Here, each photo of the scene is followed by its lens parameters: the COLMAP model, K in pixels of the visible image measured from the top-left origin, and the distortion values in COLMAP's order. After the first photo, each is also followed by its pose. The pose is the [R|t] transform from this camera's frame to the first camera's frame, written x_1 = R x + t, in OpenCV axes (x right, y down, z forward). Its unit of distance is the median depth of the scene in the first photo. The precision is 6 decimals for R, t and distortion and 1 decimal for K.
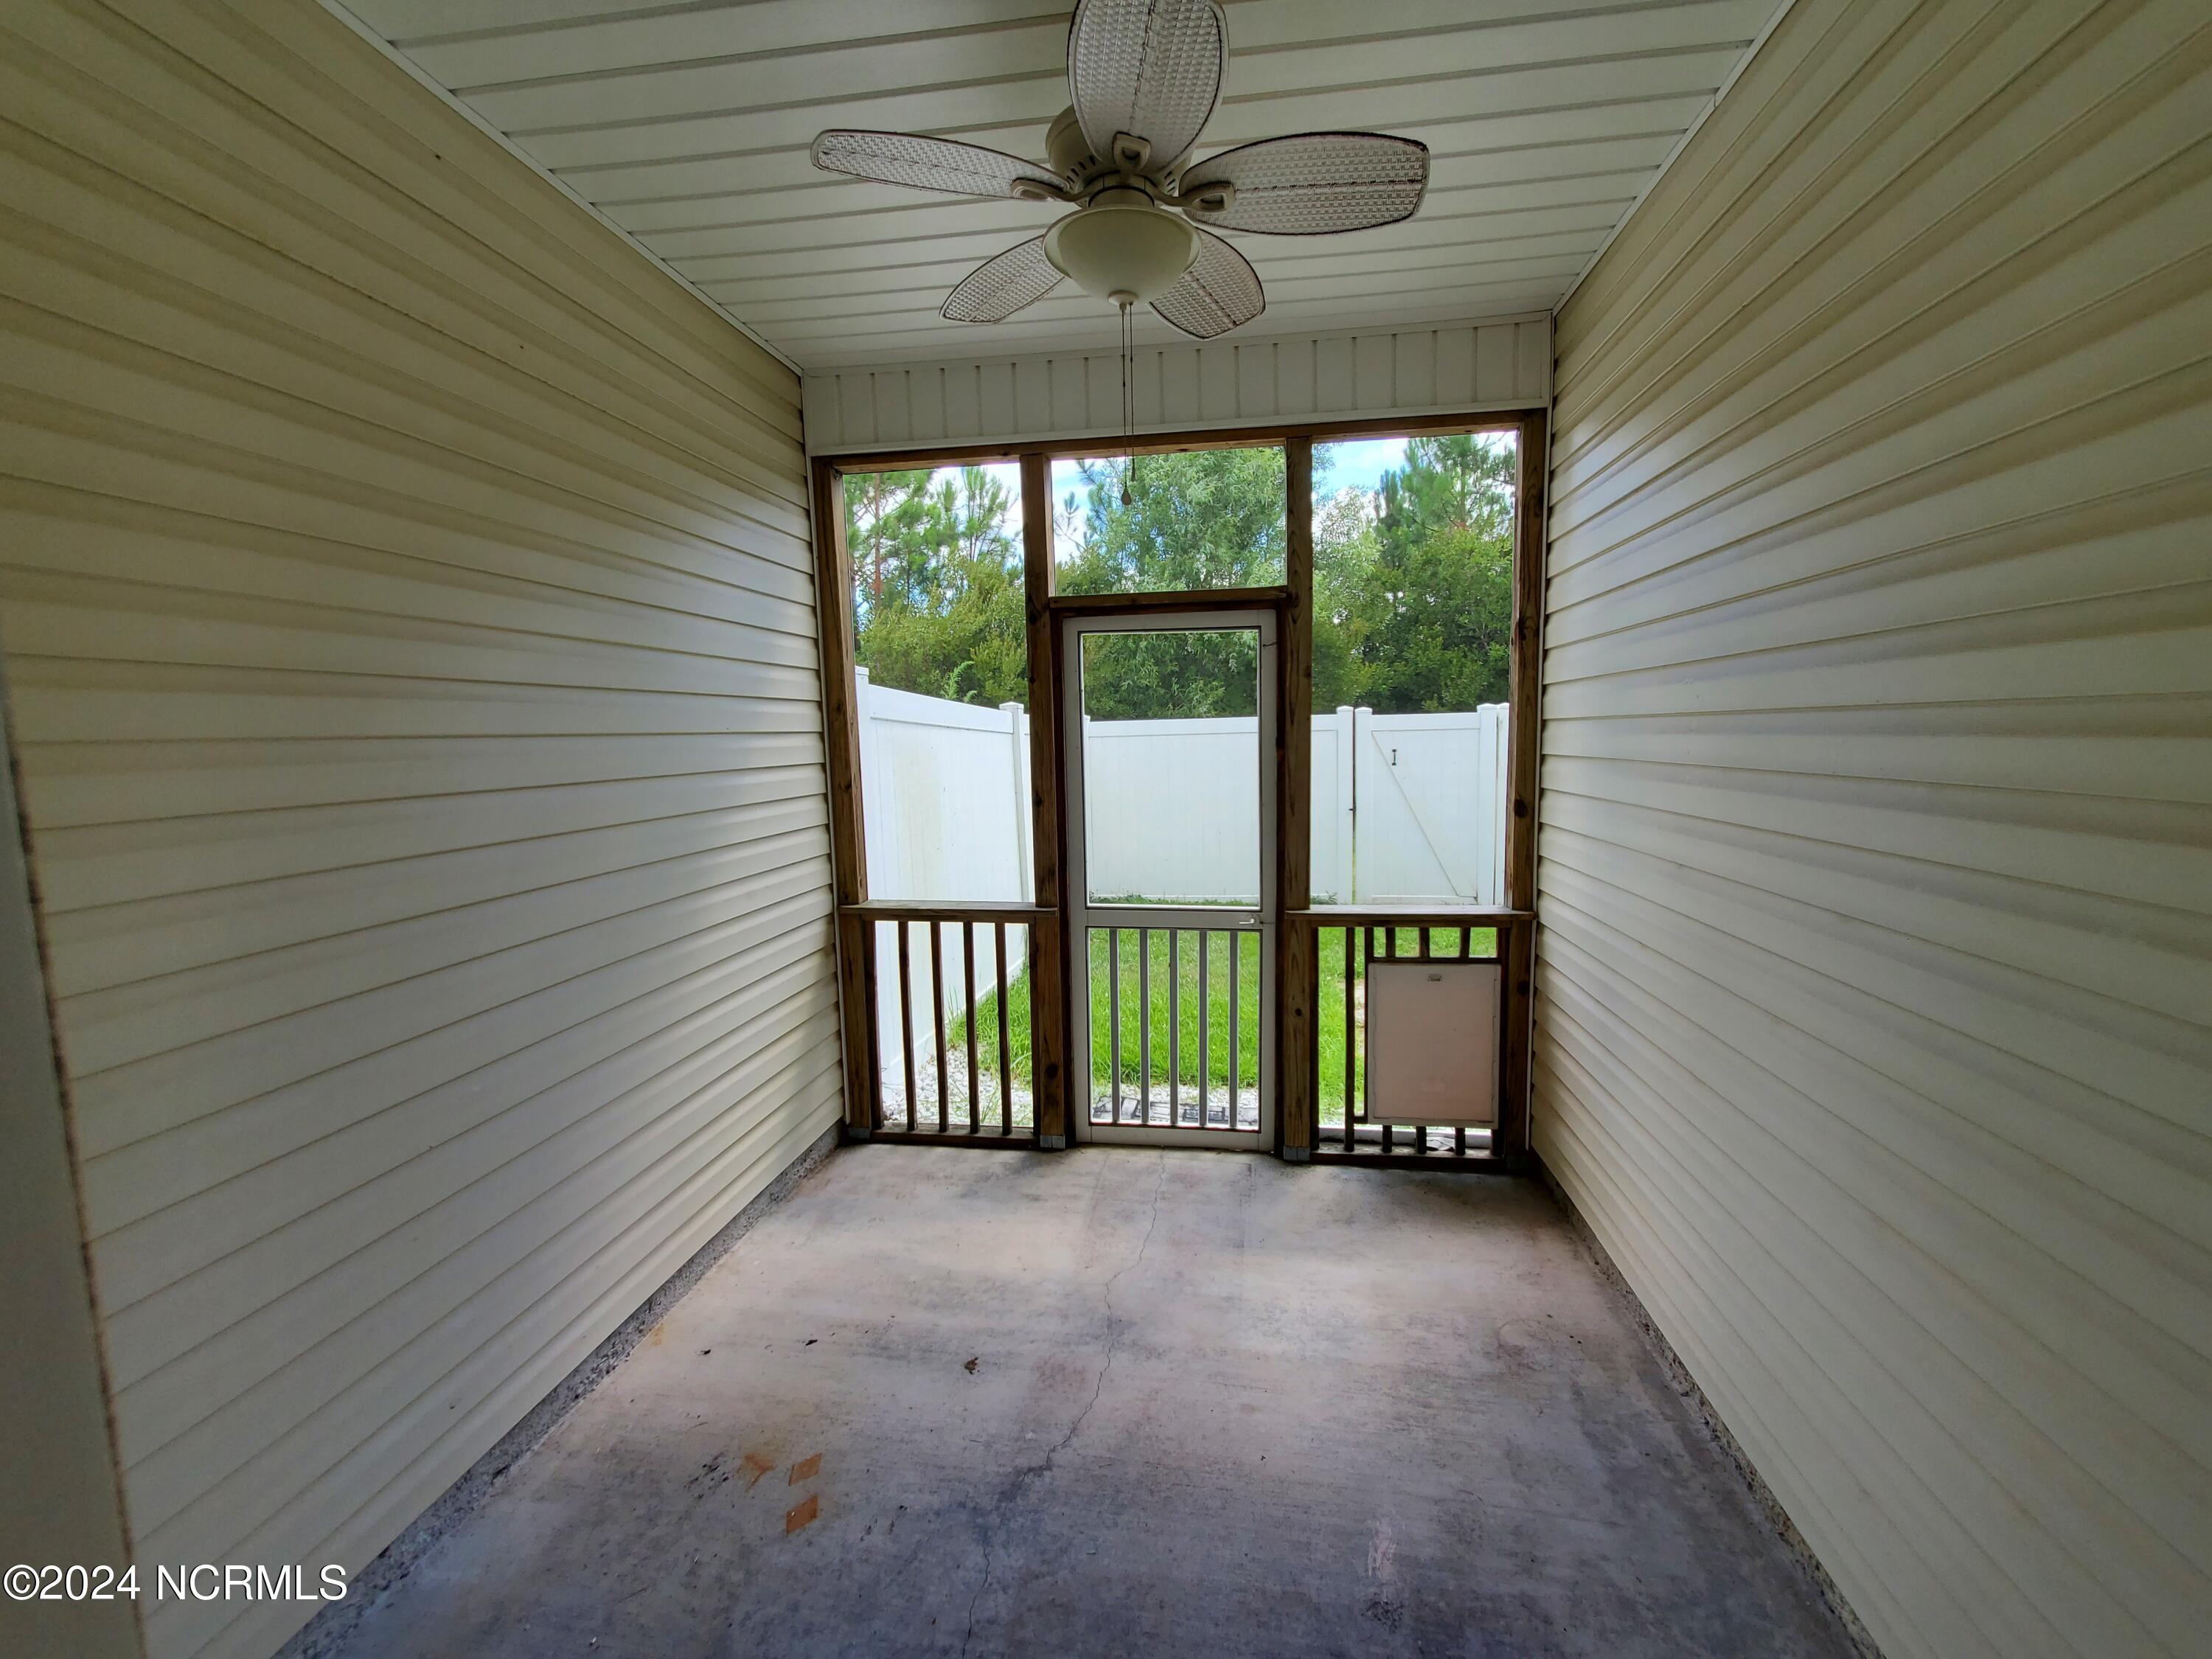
lens RADIAL K [[872.8, 0, 1128.1], [0, 872.8, 822.8], [0, 0, 1]] dist [0.005804, -0.001388]
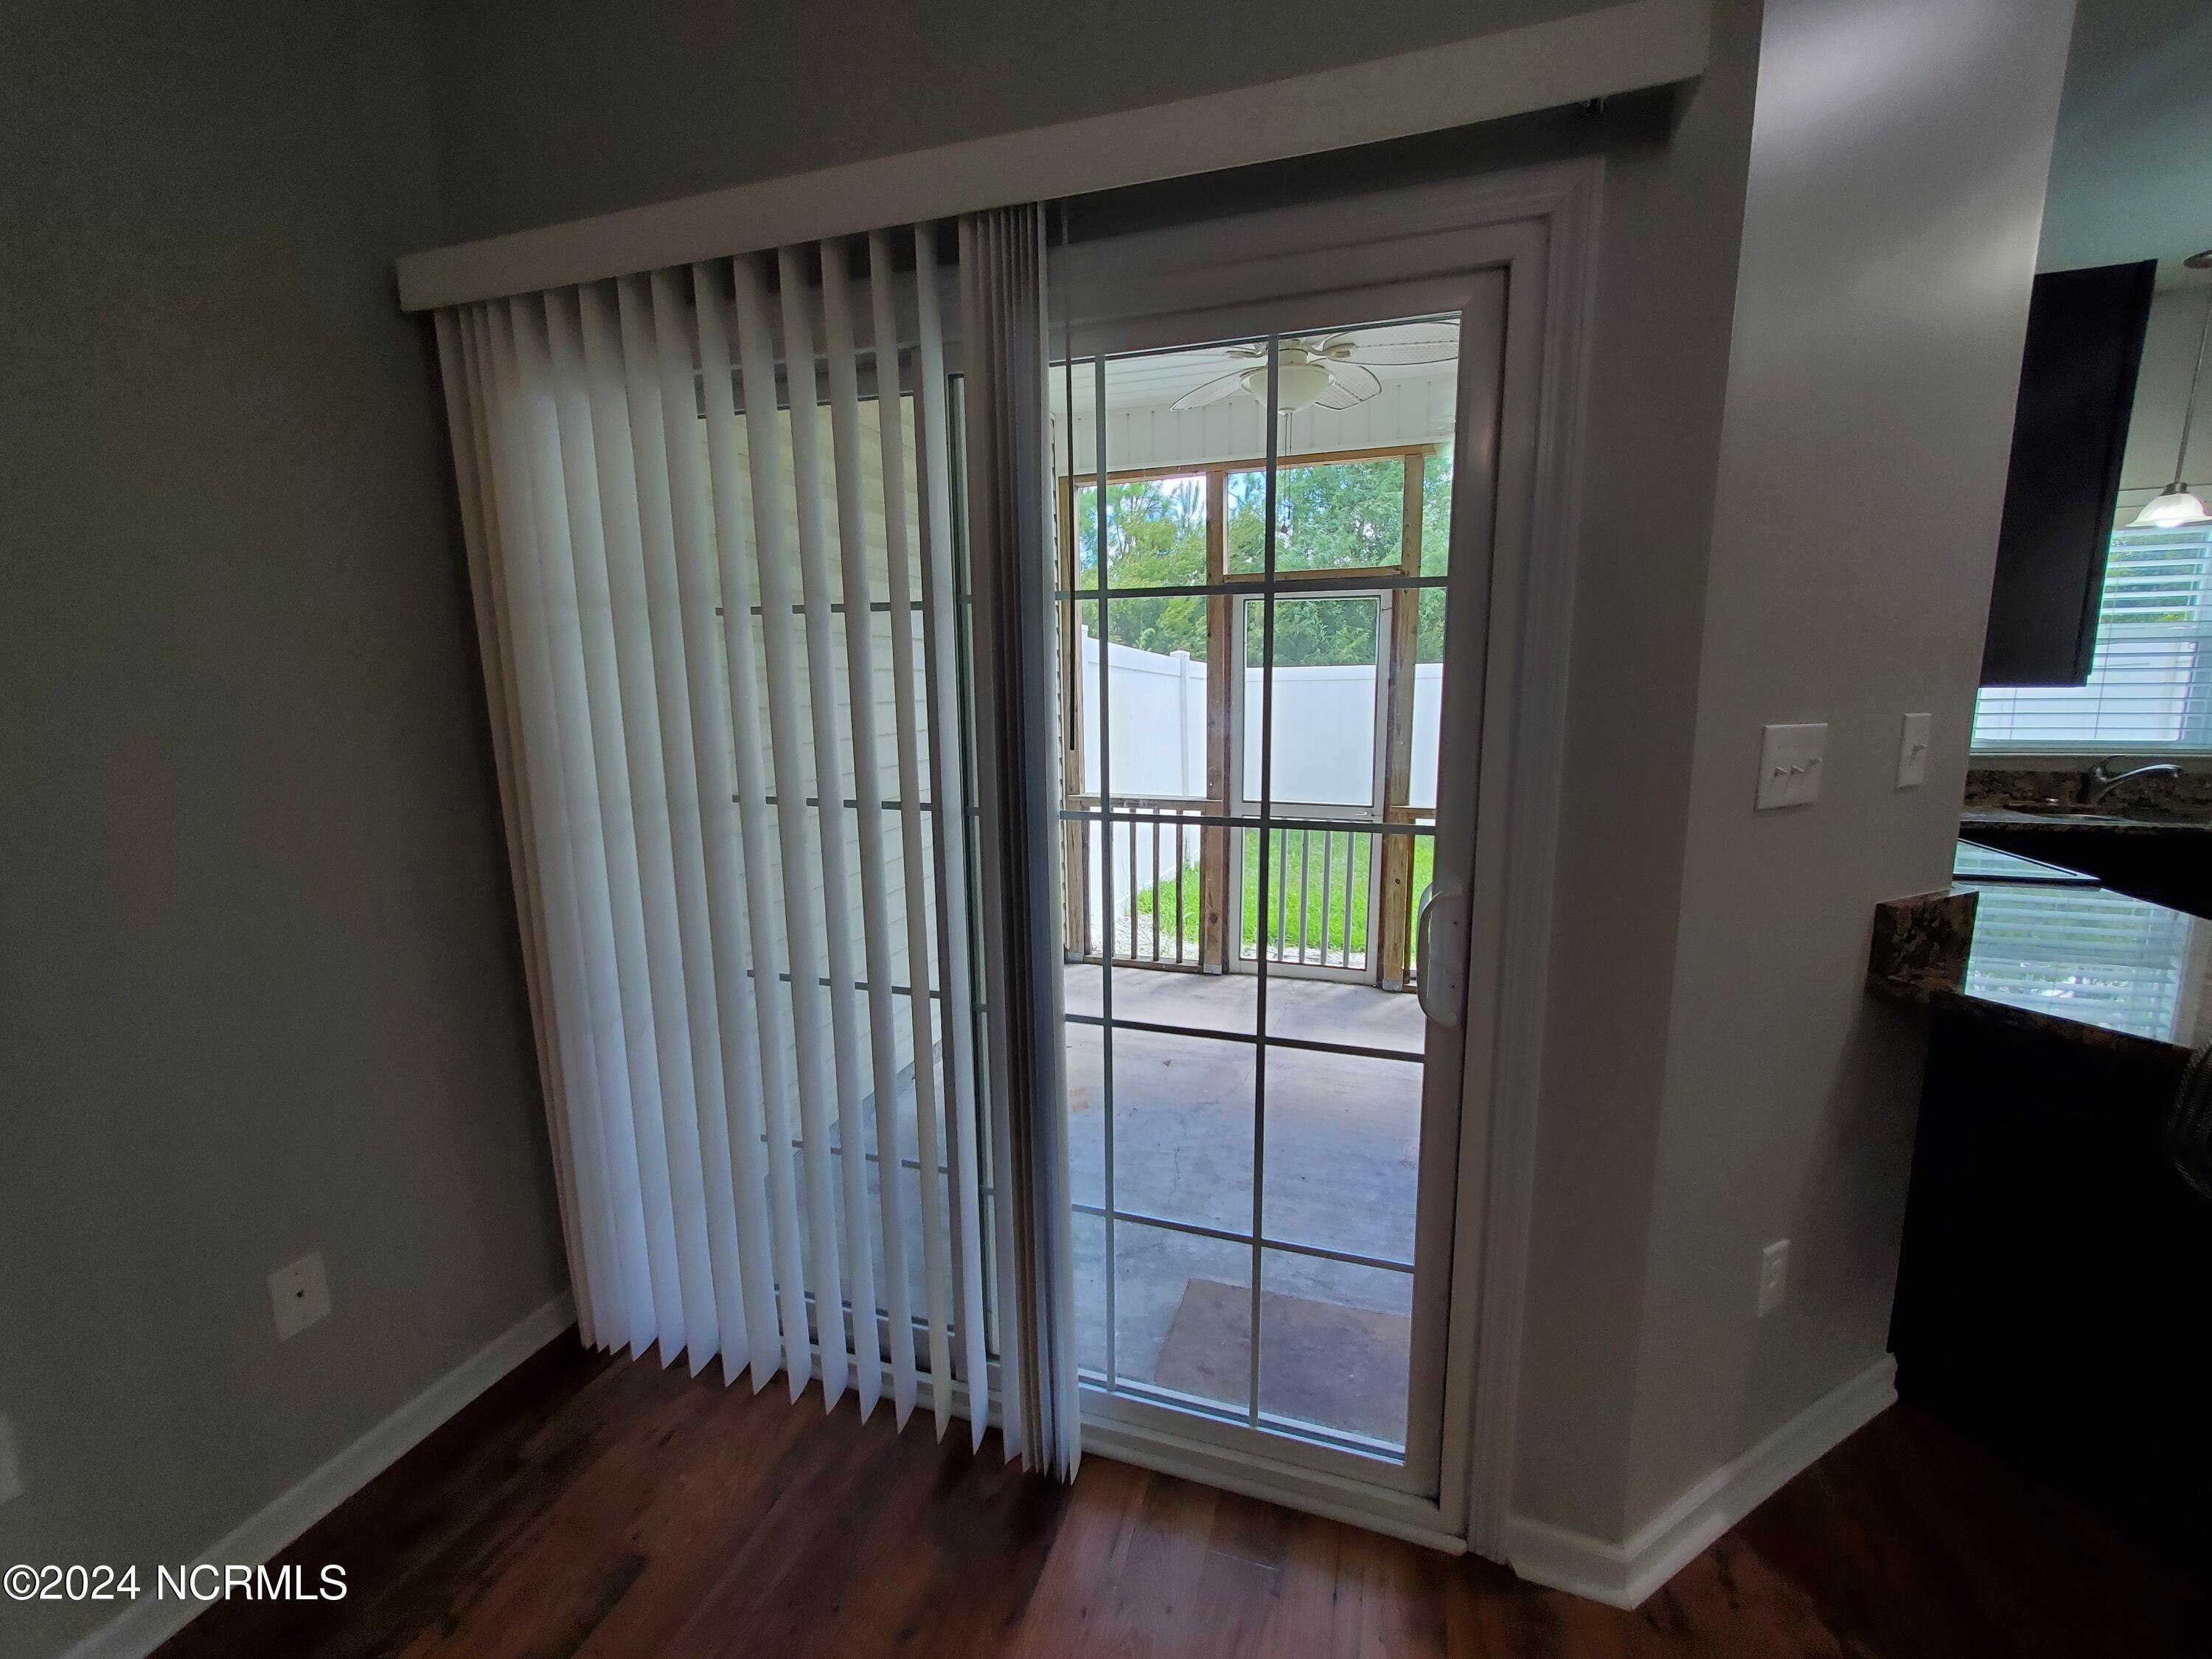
lens RADIAL K [[872.8, 0, 1116.7], [0, 872.8, 821.1], [0, 0, 1]] dist [0.005804, -0.001388]
pose [[0.985116, 0.034485, -0.168397, -0.009830], [-0.024856, 0.997951, 0.058958, 0.049623], [0.170085, -0.053895, 0.983954, -0.393499]]
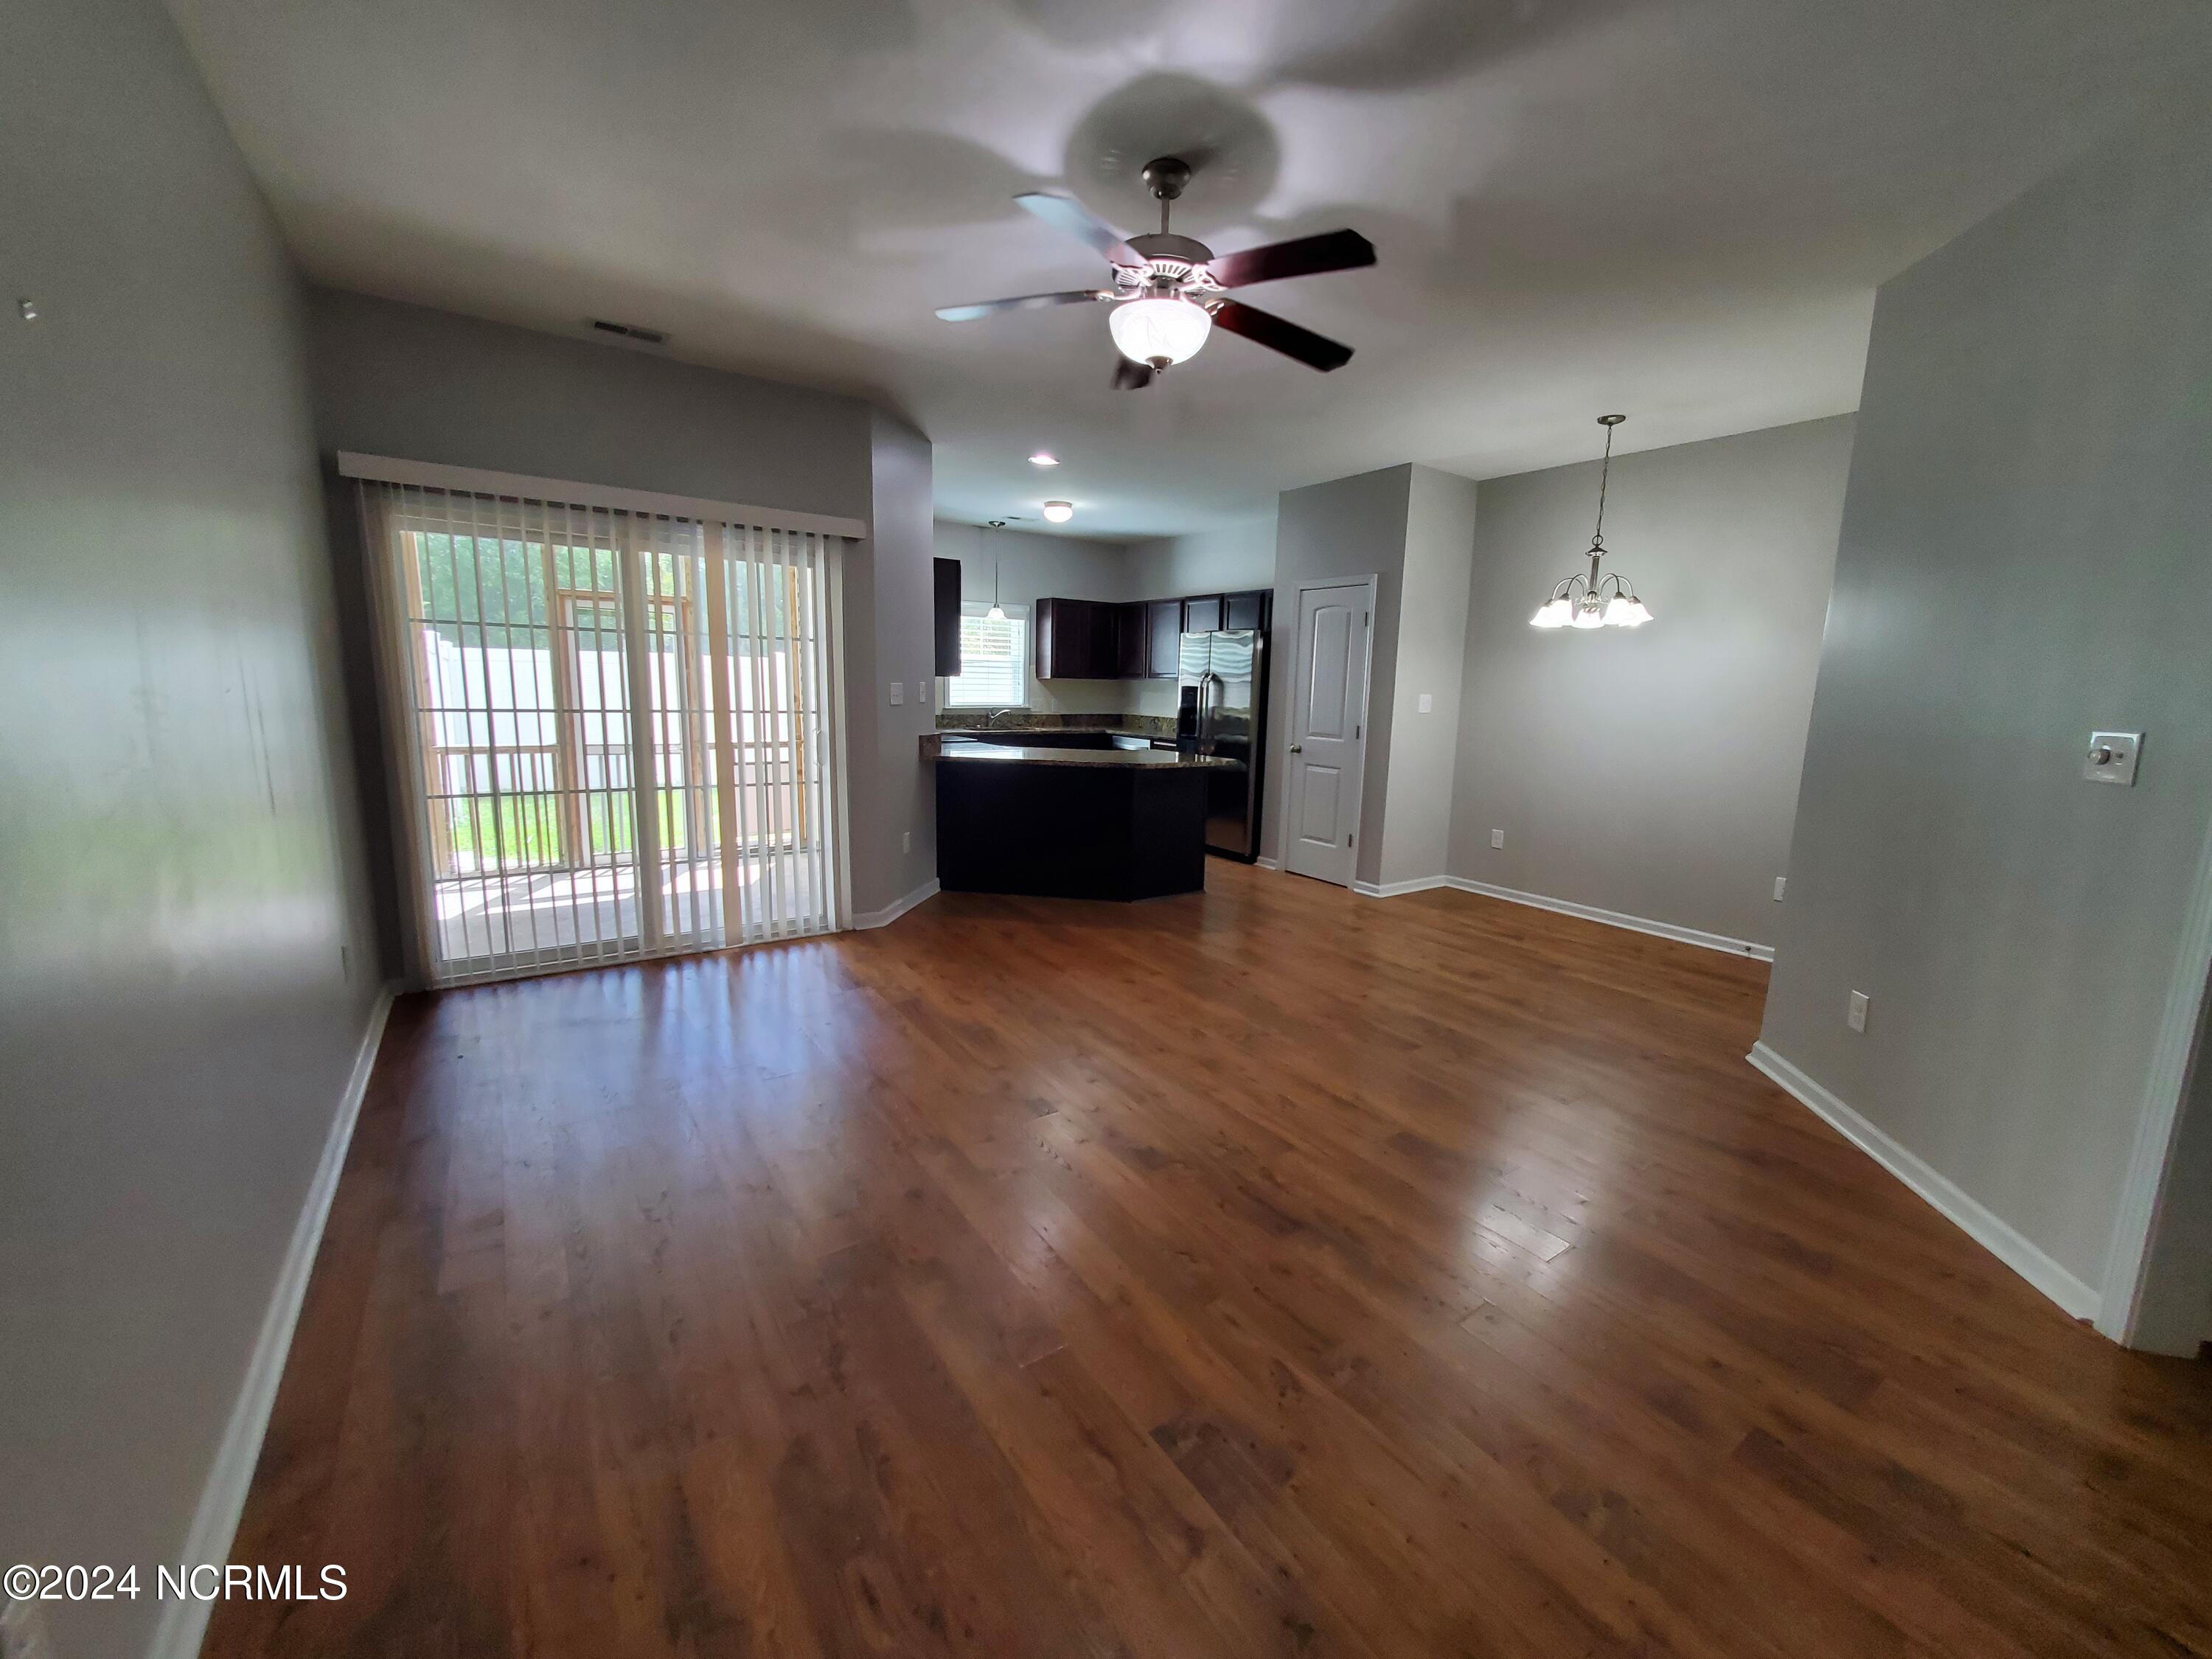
lens RADIAL K [[872.8, 0, 1120.8], [0, 872.8, 821.3], [0, 0, 1]] dist [0.005804, -0.001388]
pose [[0.729292, -0.076586, 0.679903, -0.544260], [0.034477, 0.996567, 0.075274, 0.160261], [-0.683334, -0.031456, 0.729428, -1.336720]]
